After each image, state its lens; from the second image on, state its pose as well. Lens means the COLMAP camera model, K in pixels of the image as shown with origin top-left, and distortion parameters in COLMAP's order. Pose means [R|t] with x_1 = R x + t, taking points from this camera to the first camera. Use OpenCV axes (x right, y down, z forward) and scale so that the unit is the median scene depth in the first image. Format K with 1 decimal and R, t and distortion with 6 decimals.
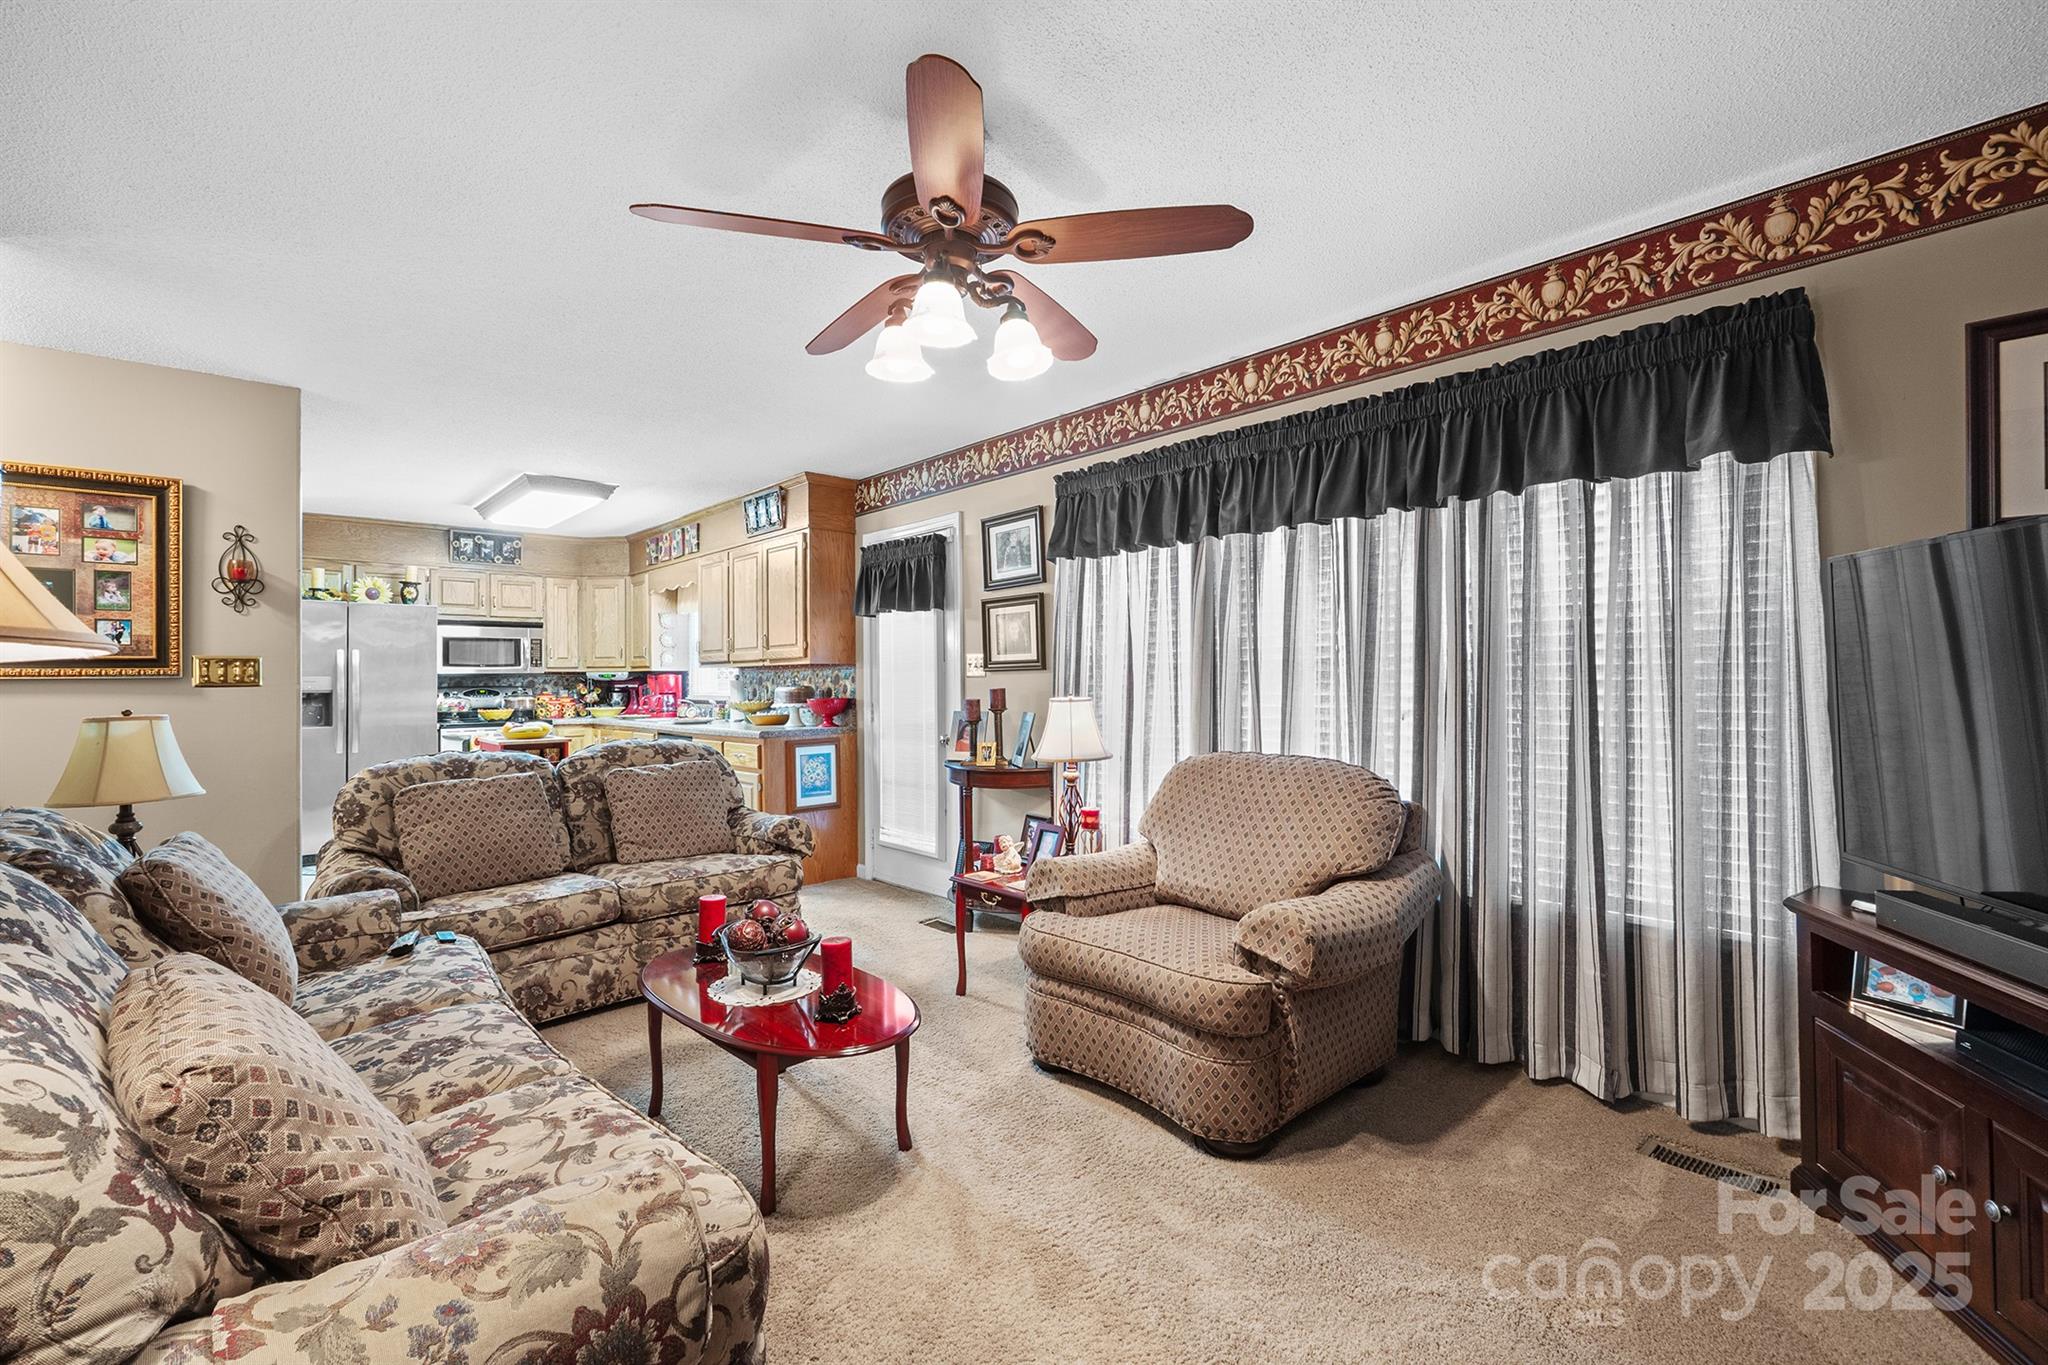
lens RADIAL K [[872.7, 0, 1000.1], [0, 872.7, 671.5], [0, 0, 1]] dist [0.000779, -0.001538]
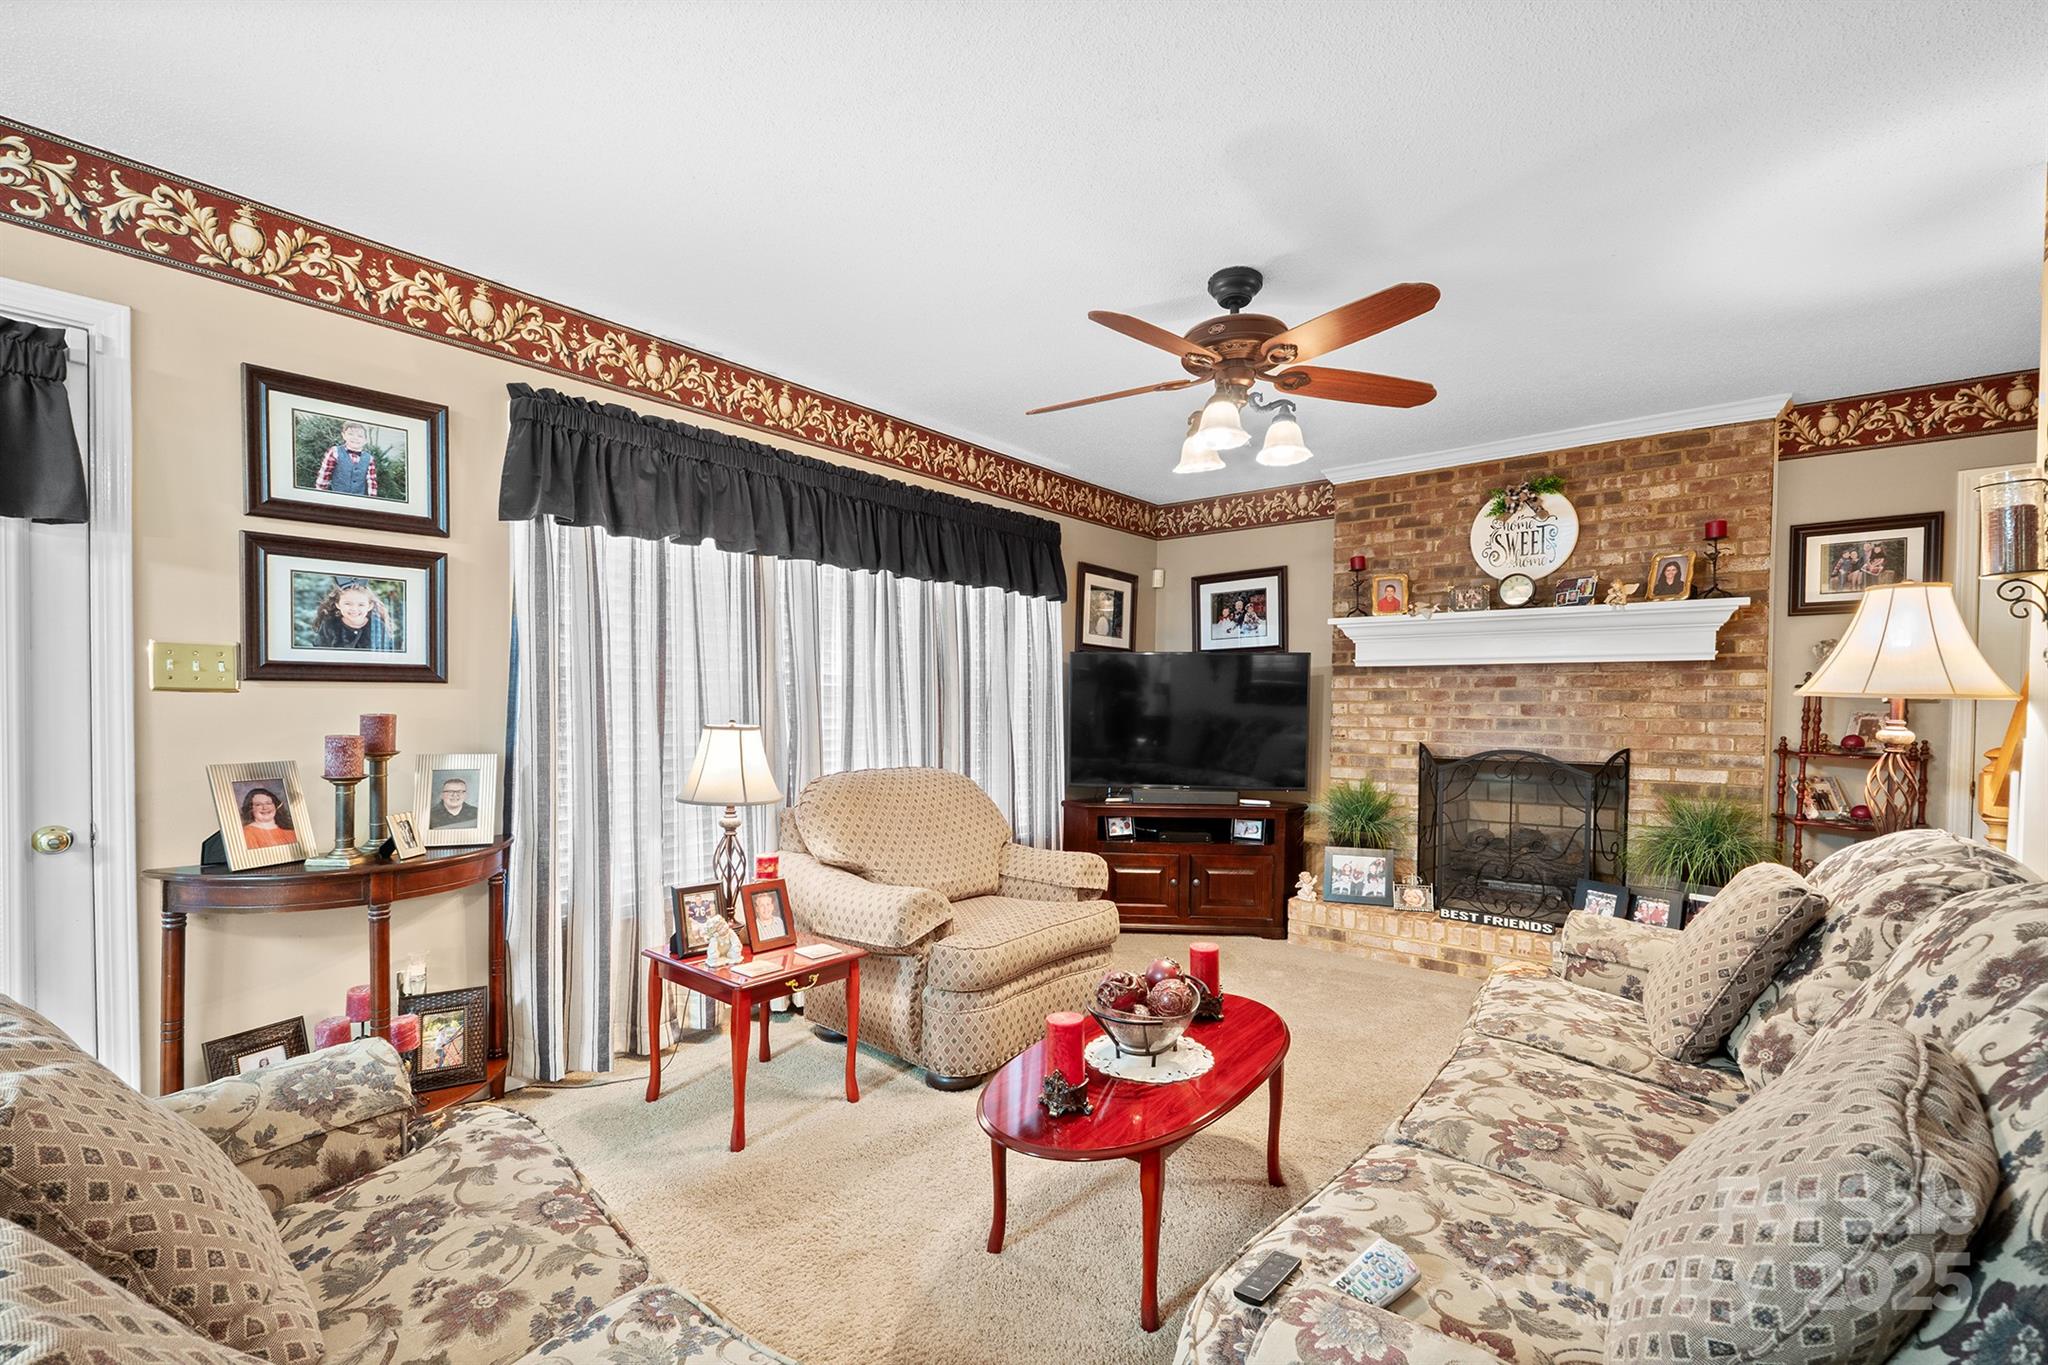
lens RADIAL K [[872.7, 0, 1080.2], [0, 872.7, 715.6], [0, 0, 1]] dist [0.000779, -0.001538]
pose [[-0.171559, -0.005773, 0.985157, -0.364751], [-0.013487, 0.999903, 0.003511, 0.007117], [-0.985082, -0.012685, -0.171620, 0.399100]]
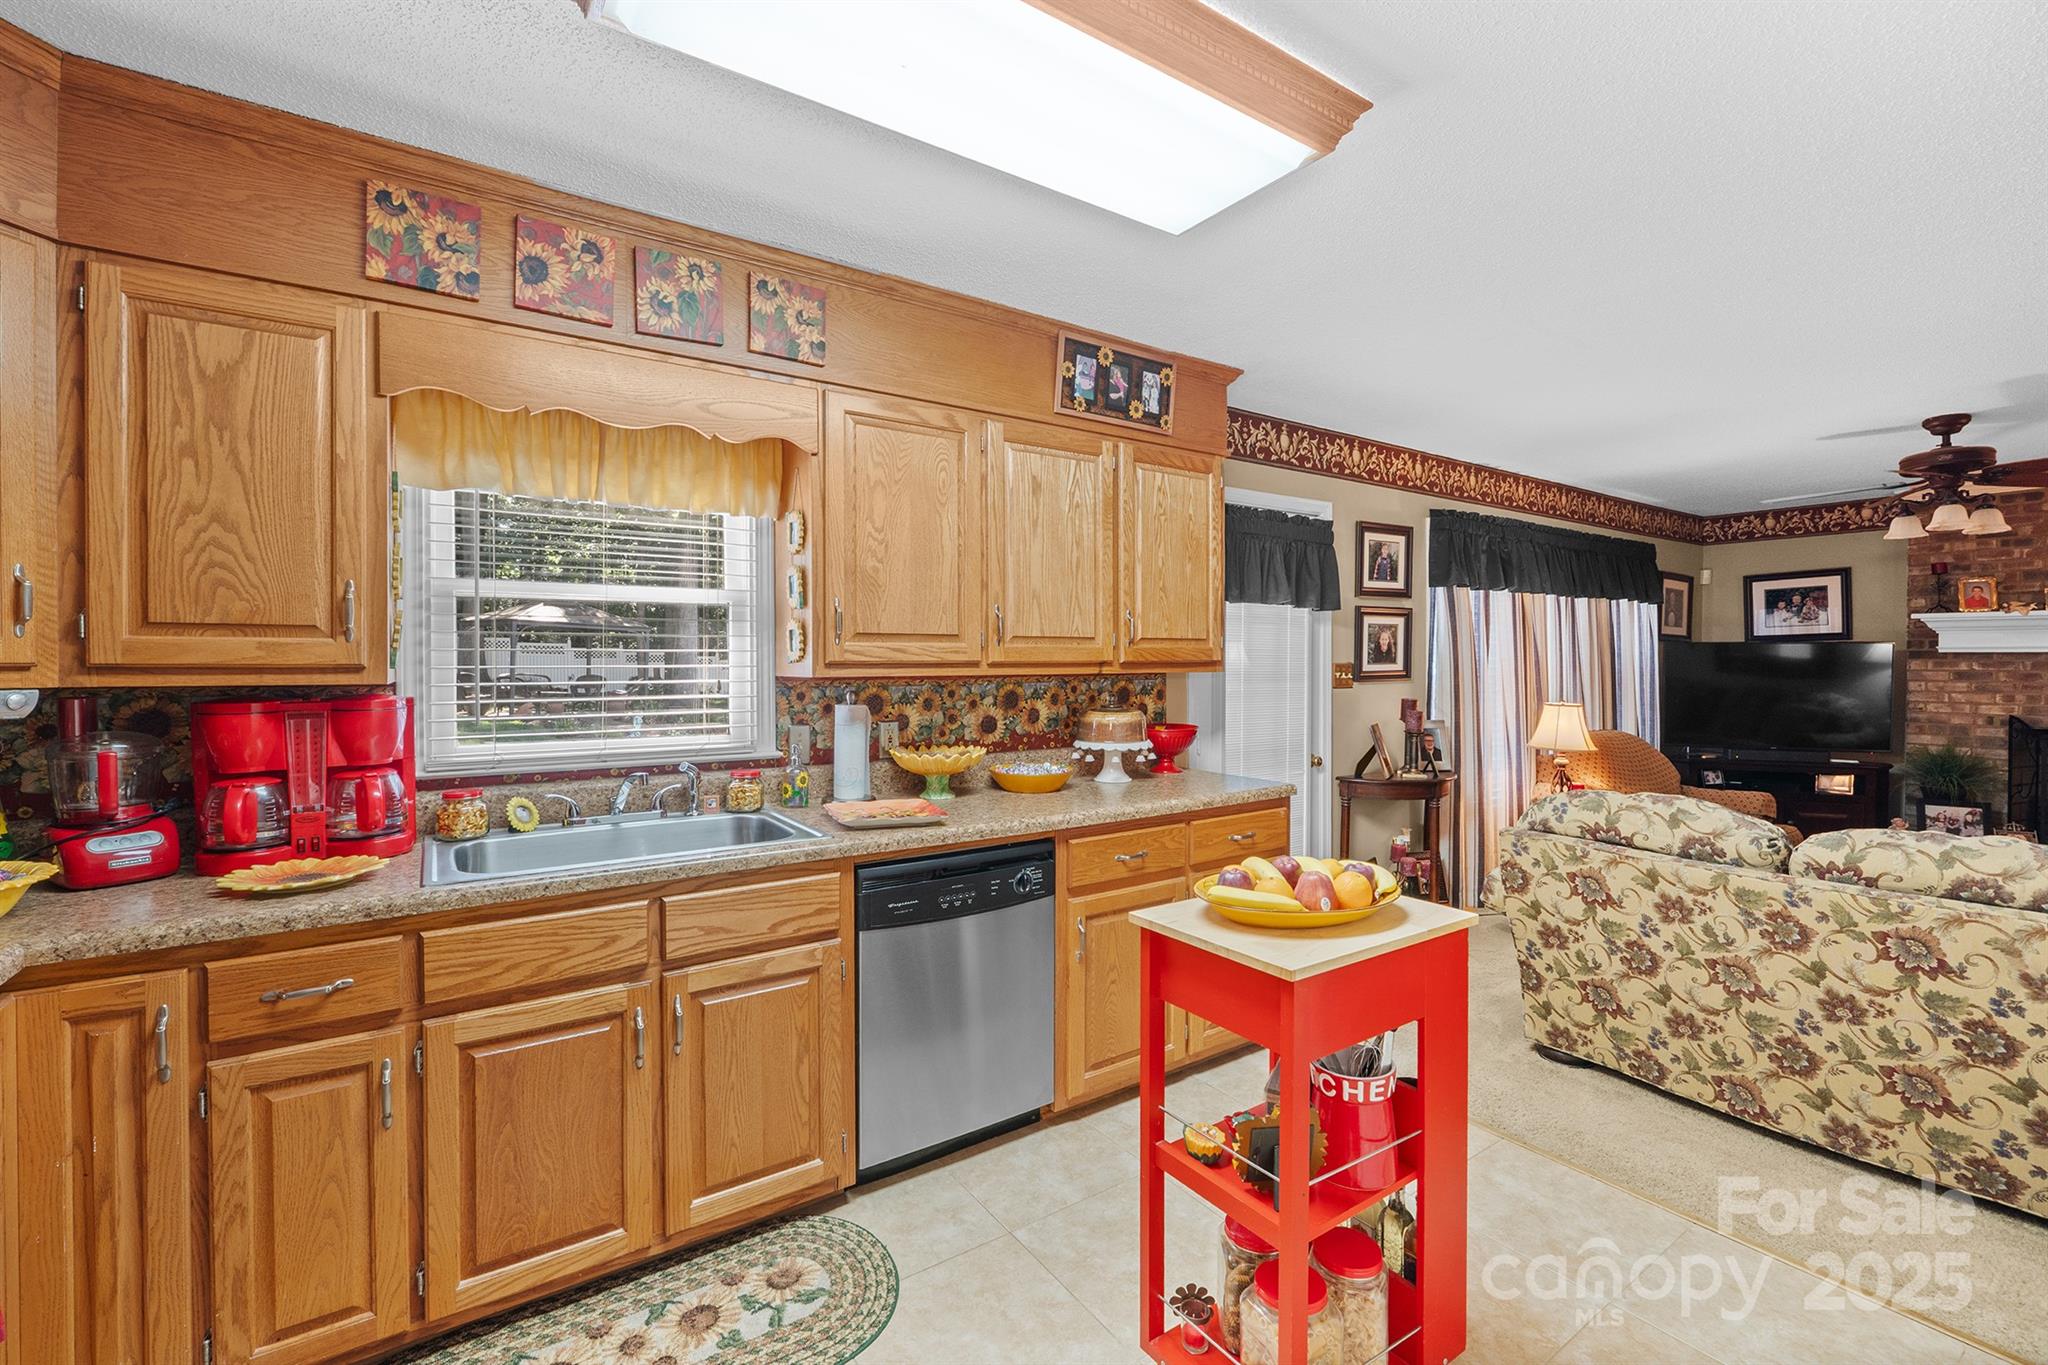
lens RADIAL K [[872.7, 0, 1022.5], [0, 872.7, 665.9], [0, 0, 1]] dist [0.000779, -0.001538]
pose [[0.136942, 0.001723, 0.990578, -0.641706], [-0.010090, 0.999949, -0.000344, -0.008252], [-0.990528, -0.009948, 0.136952, 0.783304]]
